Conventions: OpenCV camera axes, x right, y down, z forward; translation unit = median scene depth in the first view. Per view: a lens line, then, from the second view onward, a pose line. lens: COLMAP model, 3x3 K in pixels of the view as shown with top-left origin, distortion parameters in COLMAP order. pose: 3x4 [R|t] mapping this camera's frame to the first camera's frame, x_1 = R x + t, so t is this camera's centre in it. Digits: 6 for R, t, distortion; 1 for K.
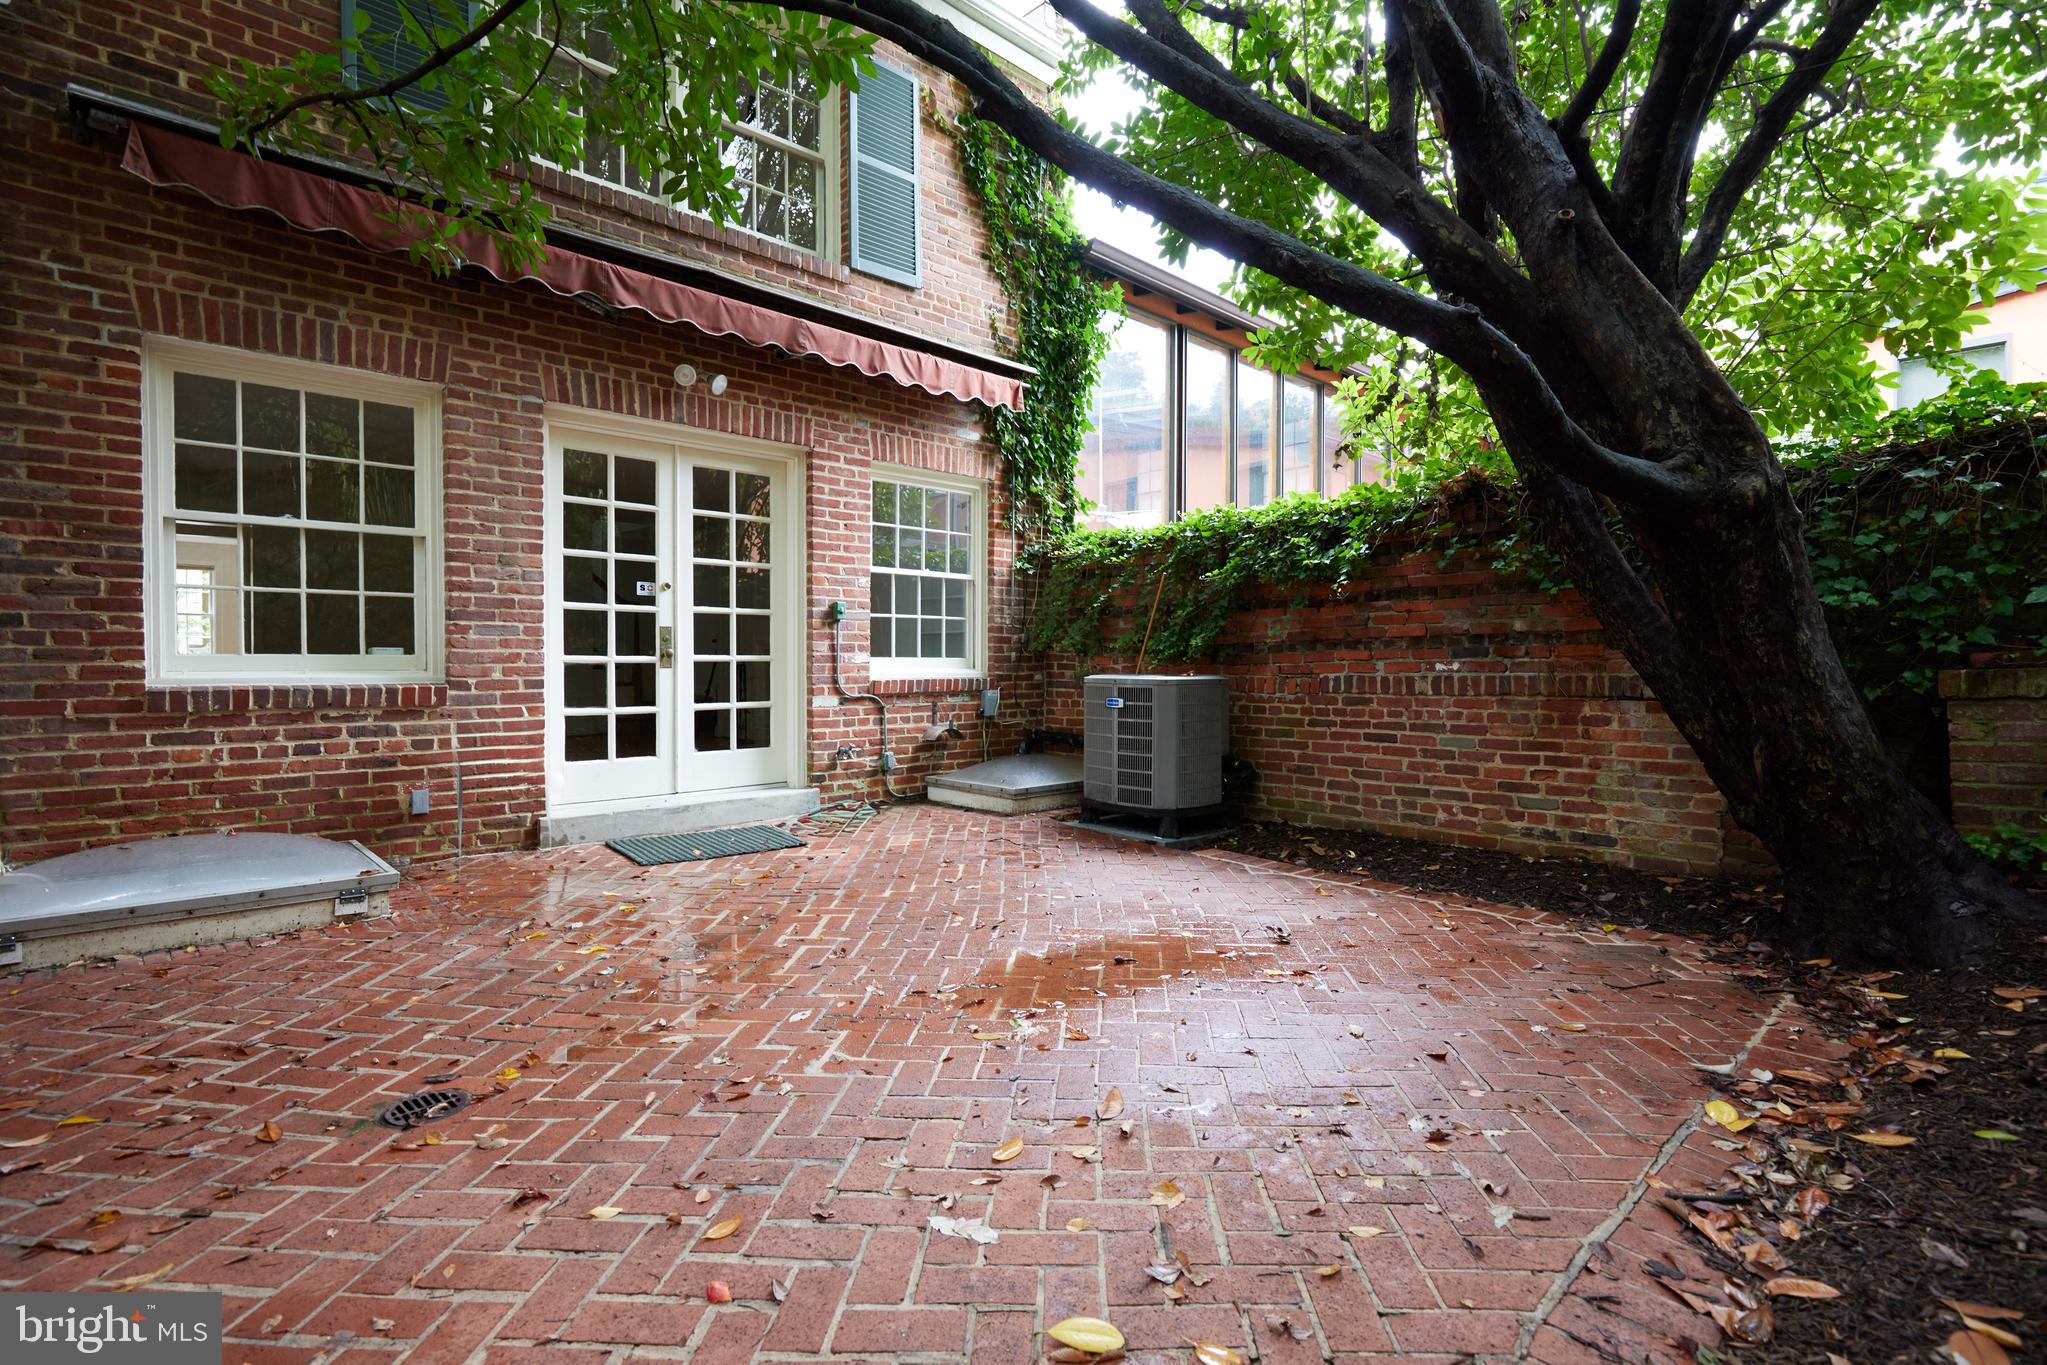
lens RADIAL K [[959.0, 0, 1036.1], [0, 959.0, 676.3], [0, 0, 1]] dist [0.000889, 0.000371]
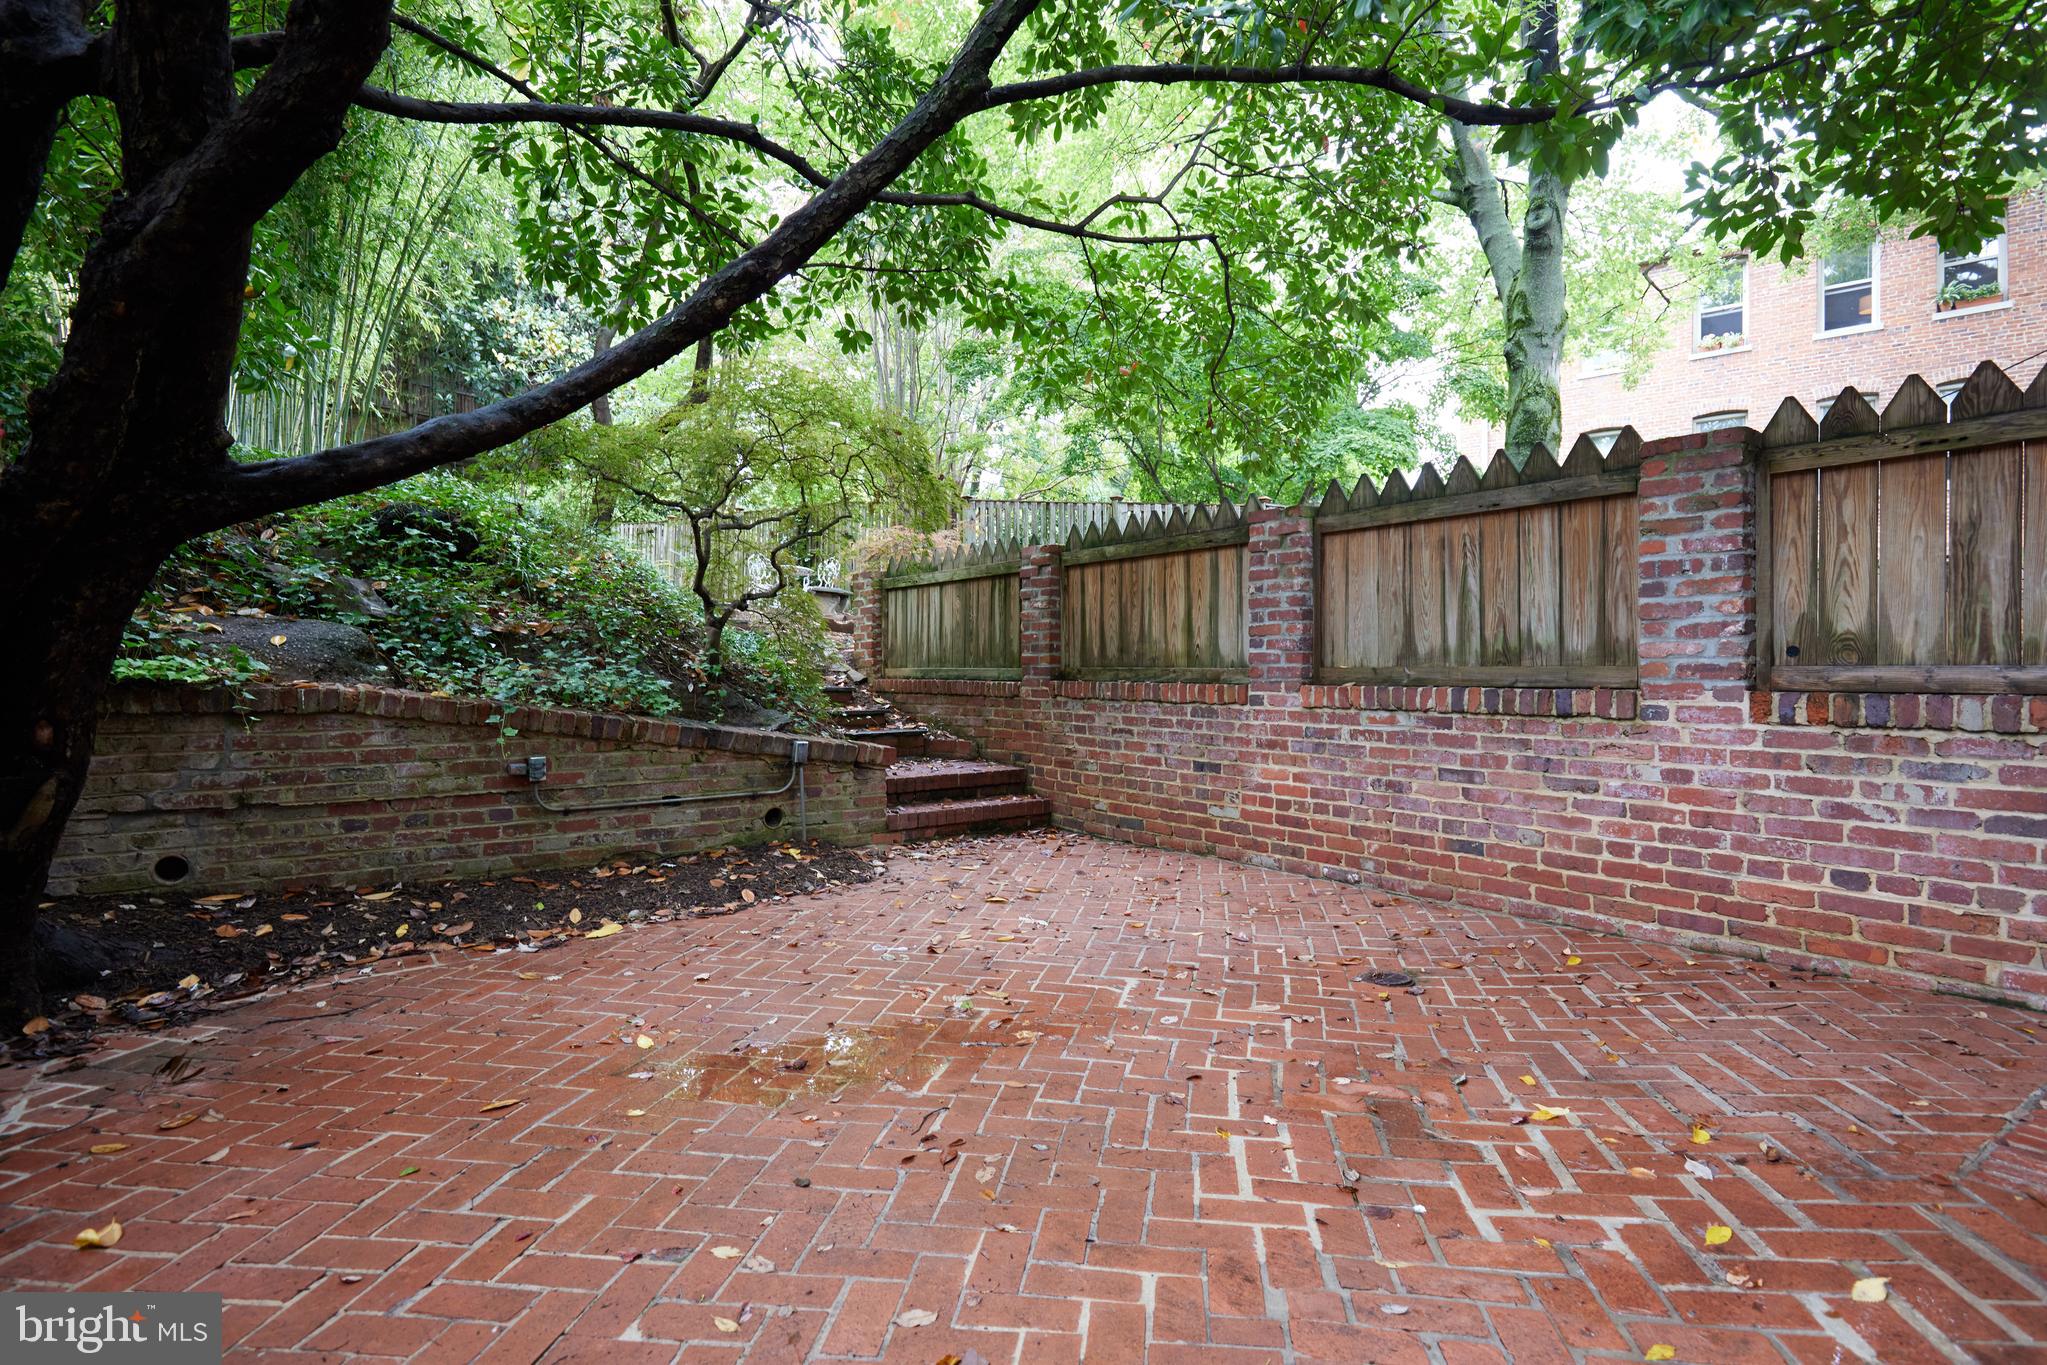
lens RADIAL K [[1025.0, 0, 1019.5], [0, 1025.0, 678.6], [0, 0, 1]] dist [0.008559, -0.001605]
pose [[-0.989414, 0.004112, 0.145061, -0.133222], [0.006774, 0.999818, 0.017856, -0.018787], [-0.144961, 0.018649, -0.989262, 1.139056]]
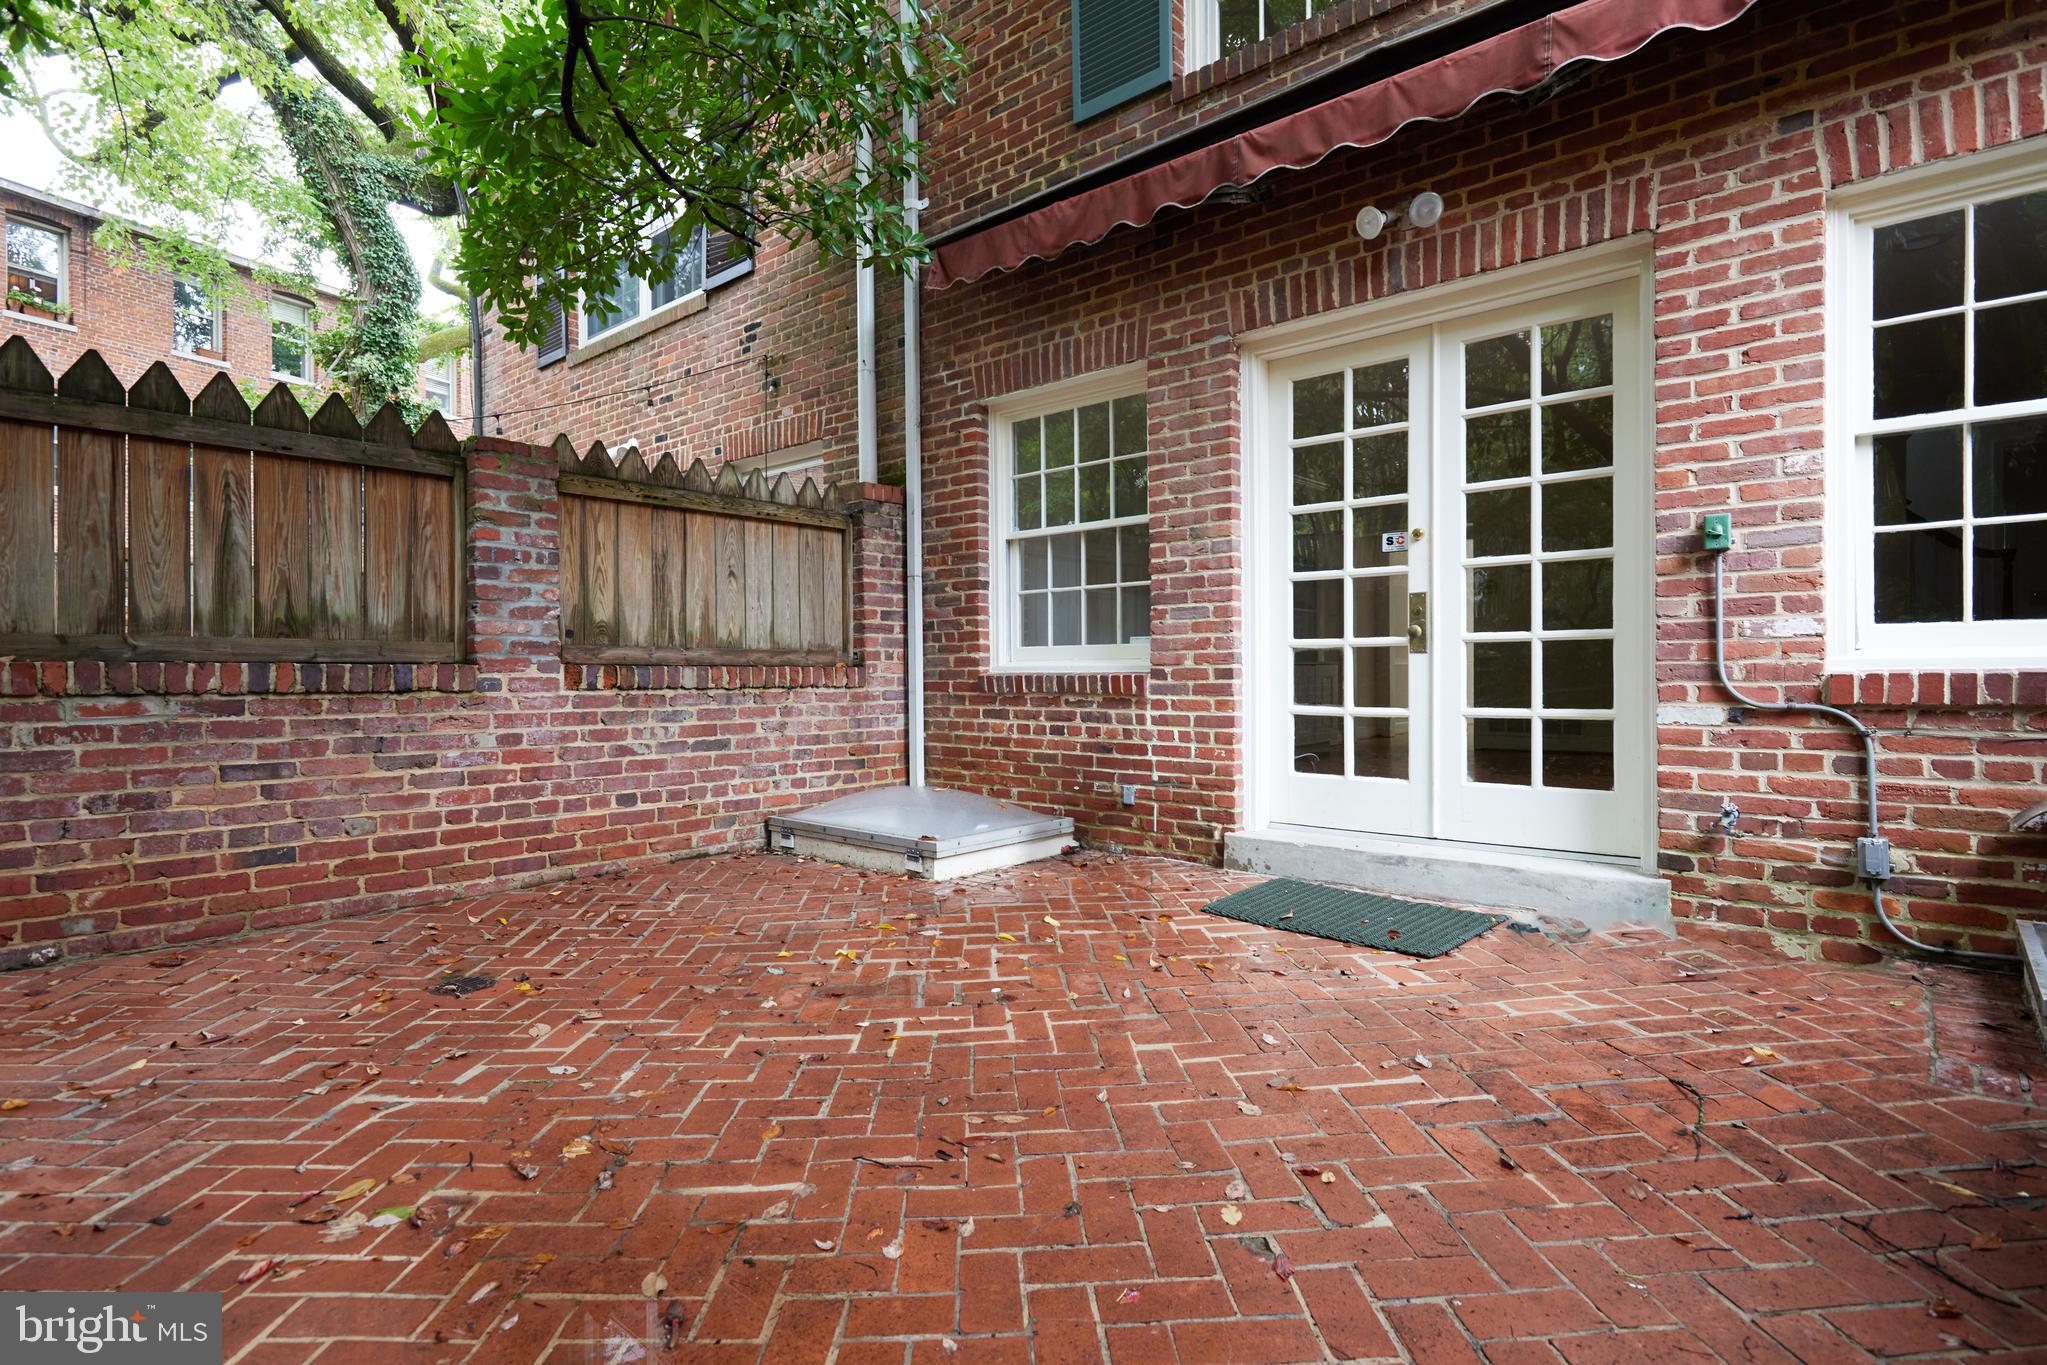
lens RADIAL K [[1025.0, 0, 1018.7], [0, 1025.0, 674.4], [0, 0, 1]] dist [0.008559, -0.001605]
pose [[0.077926, 0.001686, -0.996958, 0.349559], [-0.008241, 0.999965, 0.001047, 0.008818], [0.996925, 0.008134, 0.077937, 0.708302]]
